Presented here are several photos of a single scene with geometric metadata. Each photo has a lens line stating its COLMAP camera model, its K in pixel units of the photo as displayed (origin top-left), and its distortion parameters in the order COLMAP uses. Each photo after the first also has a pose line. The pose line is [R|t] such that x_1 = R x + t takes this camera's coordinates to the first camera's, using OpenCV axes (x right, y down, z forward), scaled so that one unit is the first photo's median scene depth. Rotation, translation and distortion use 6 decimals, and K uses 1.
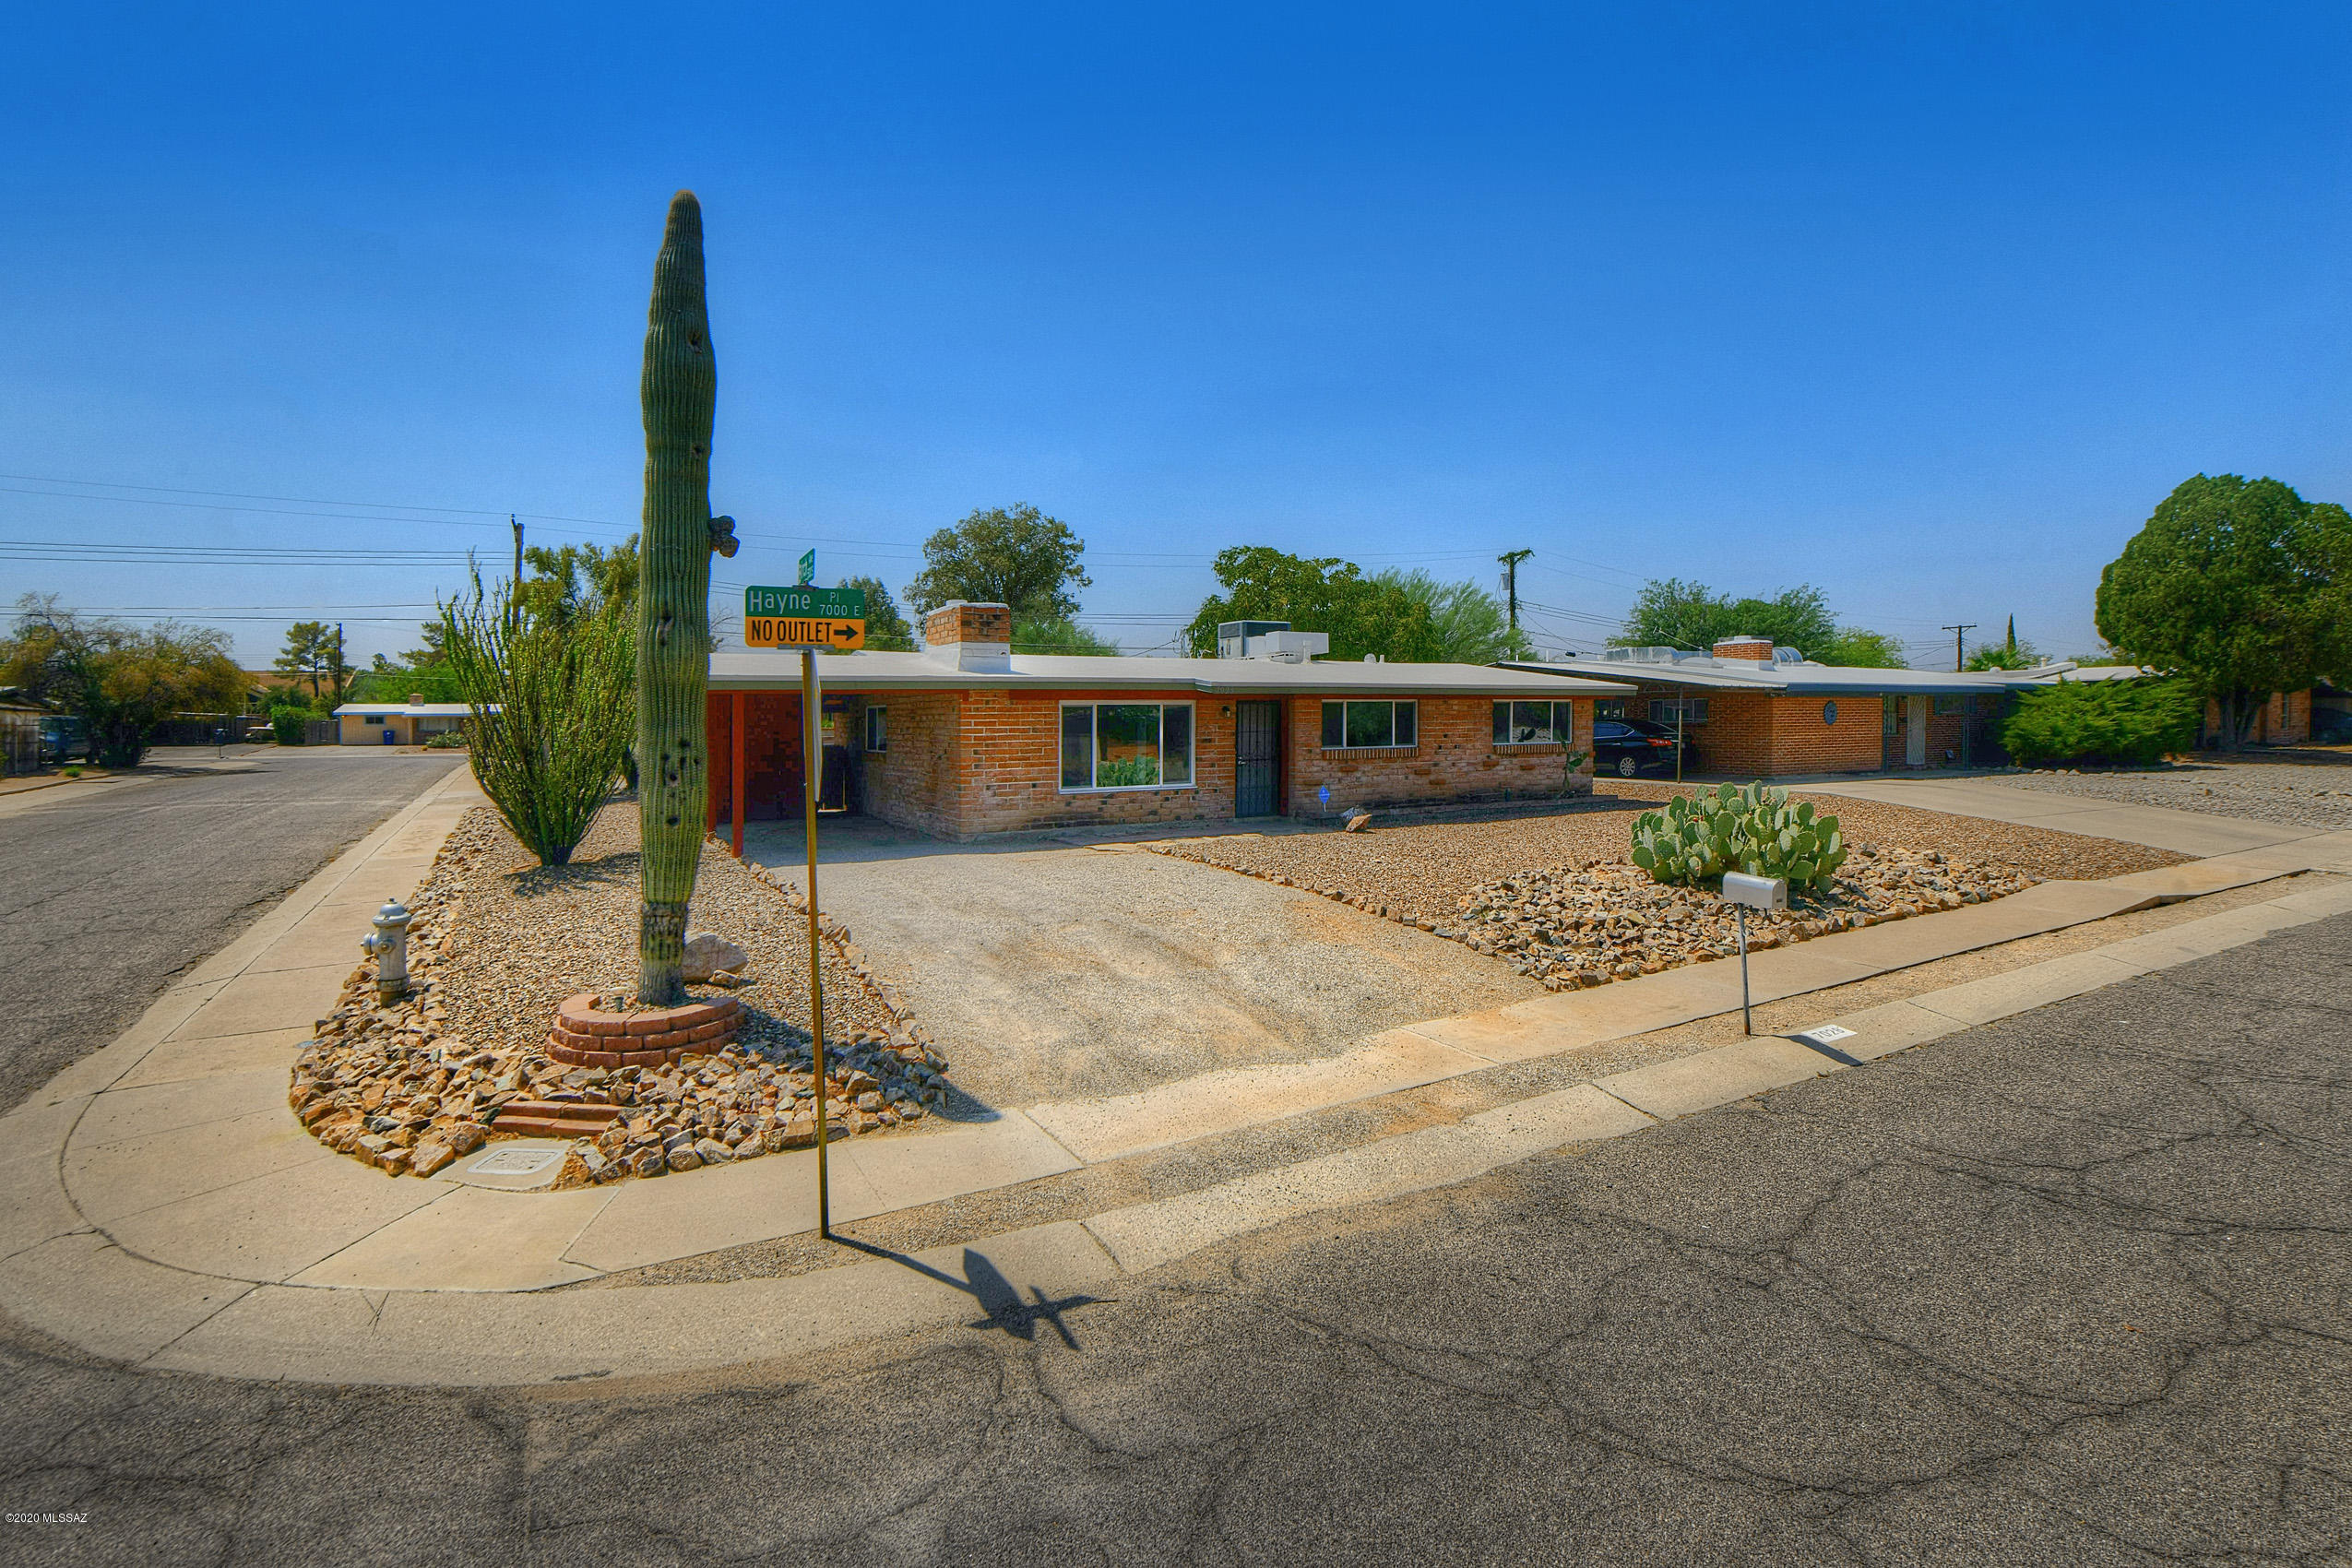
lens RADIAL K [[1041.5, 0, 1174.6], [0, 1041.5, 735.5], [0, 0, 1]] dist [0.000233, -0.000032]
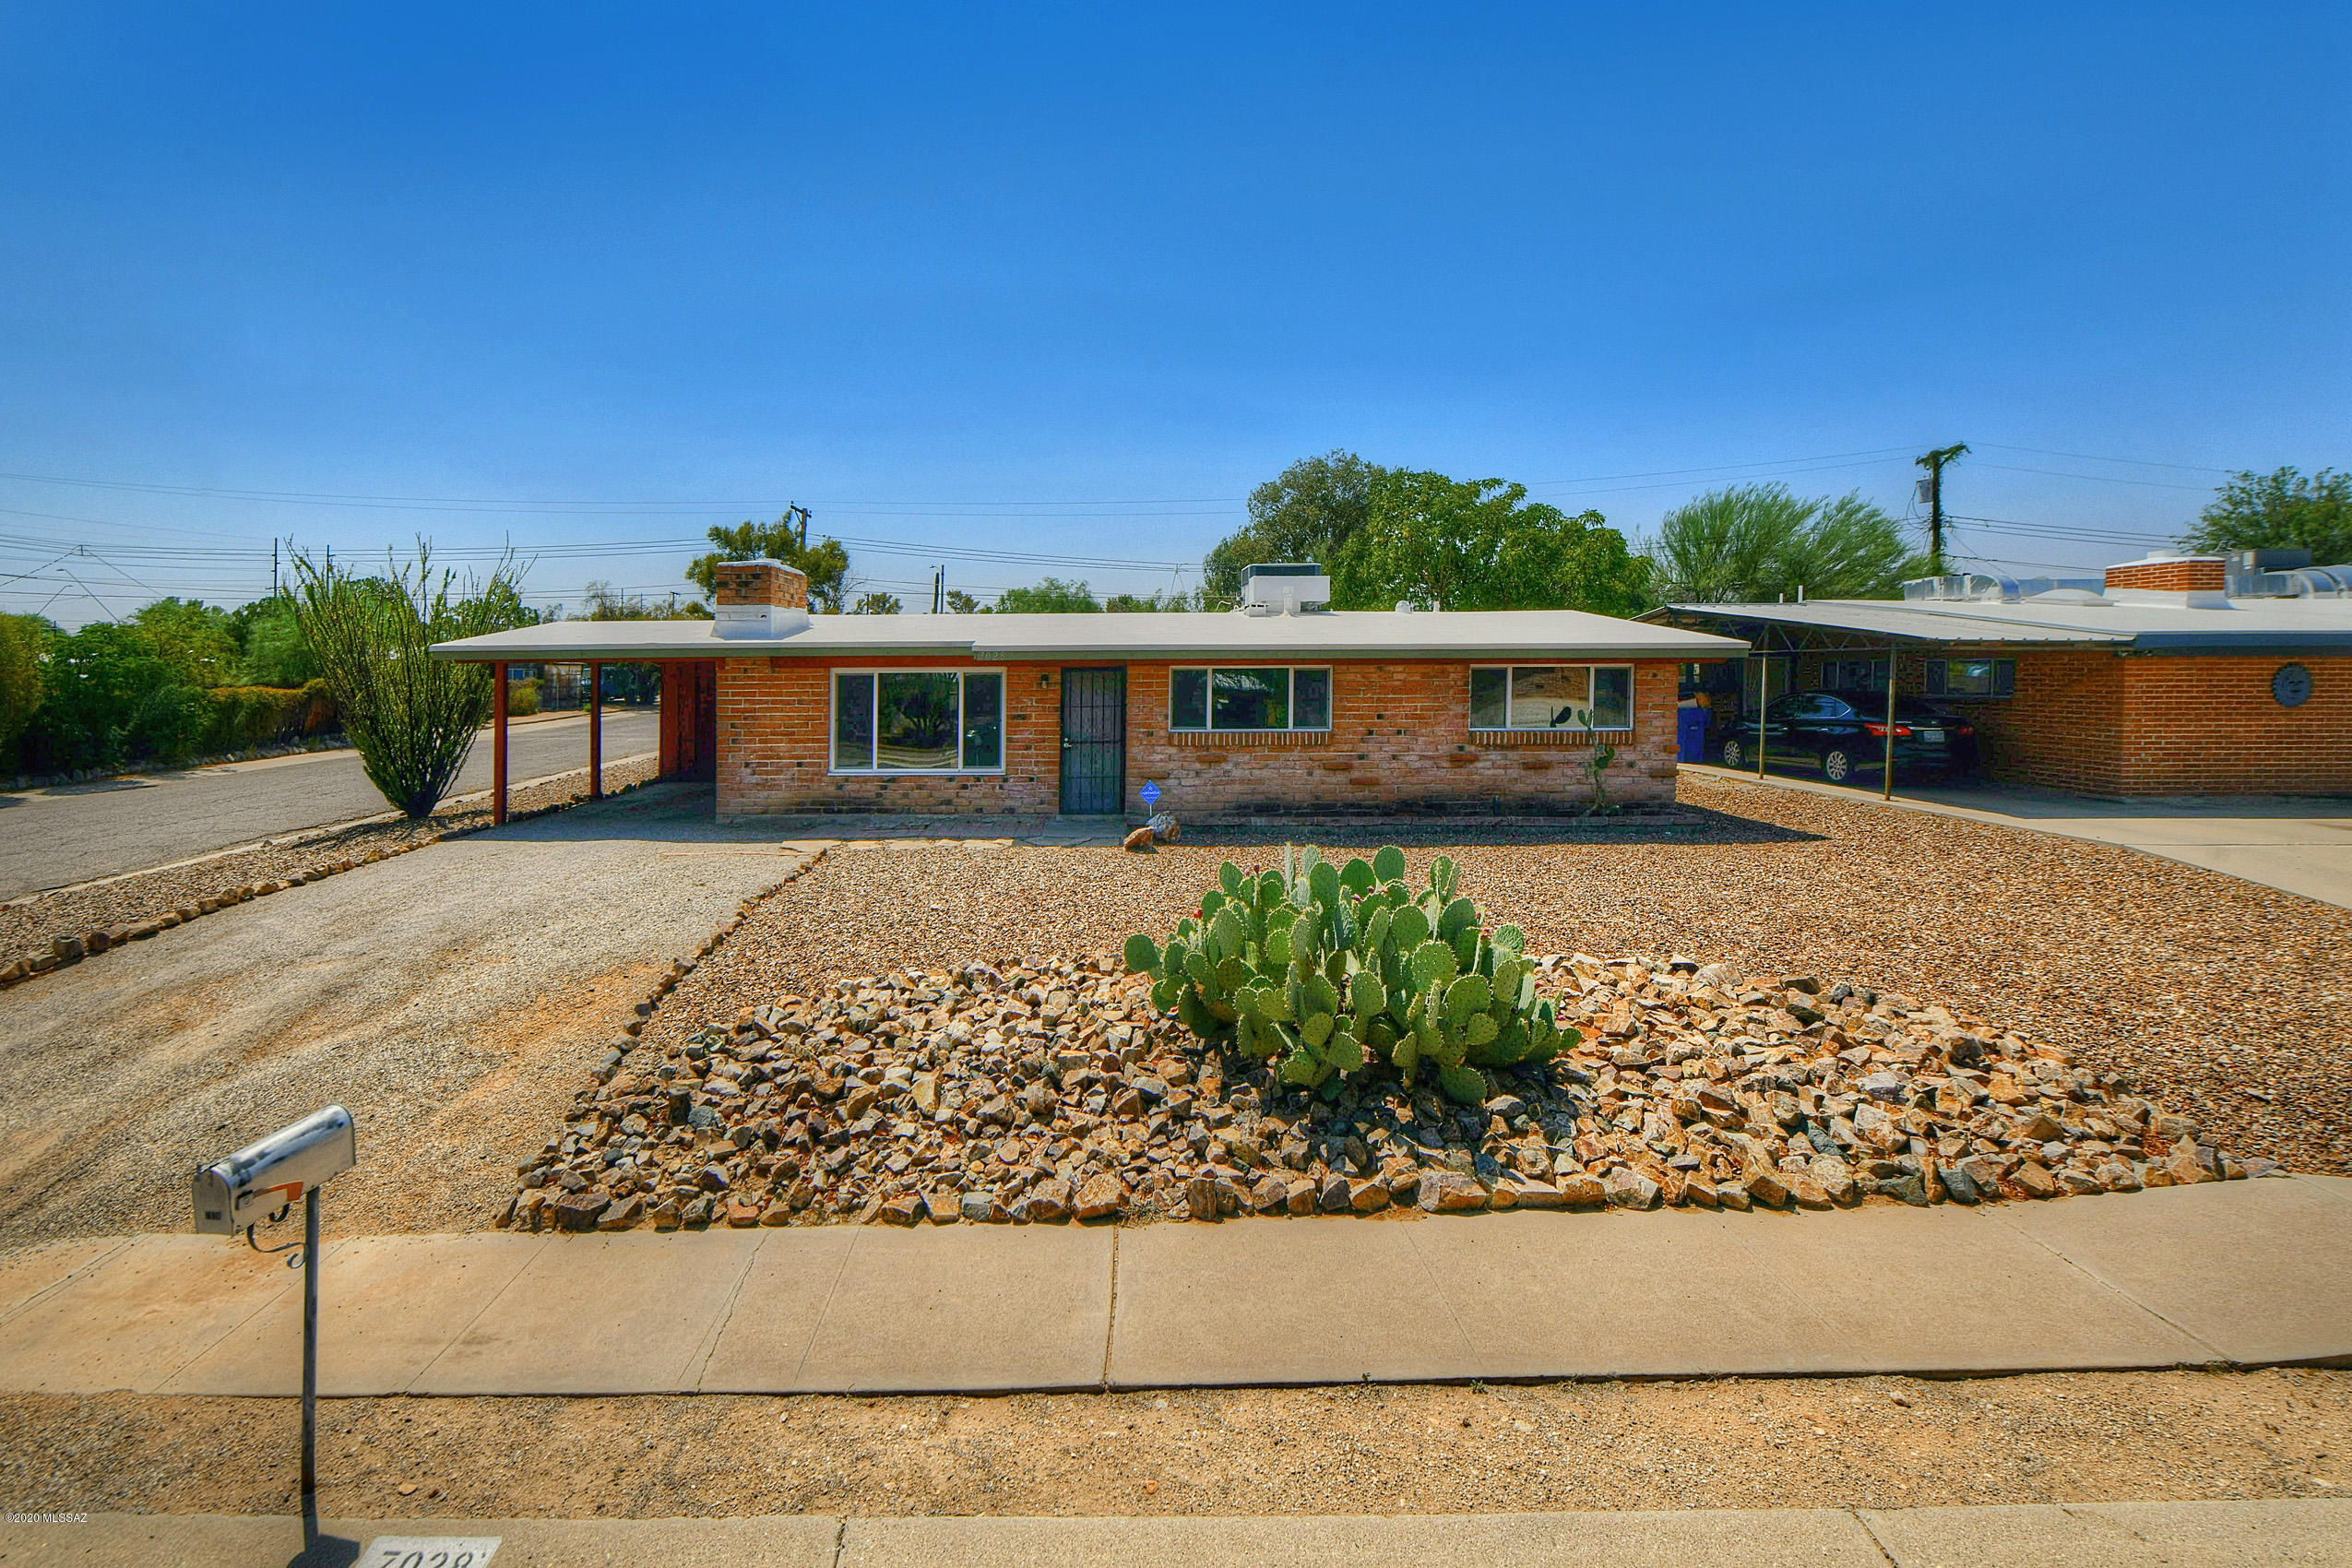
lens RADIAL K [[980.2, 0, 1178.0], [0, 980.2, 696.6], [0, 0, 1]] dist [-0.001461, -0.000326]
pose [[0.881153, 0.018212, -0.472480, 0.455418], [-0.011170, 0.999781, 0.017704, -0.023601], [0.472699, -0.010322, 0.881164, 0.351349]]
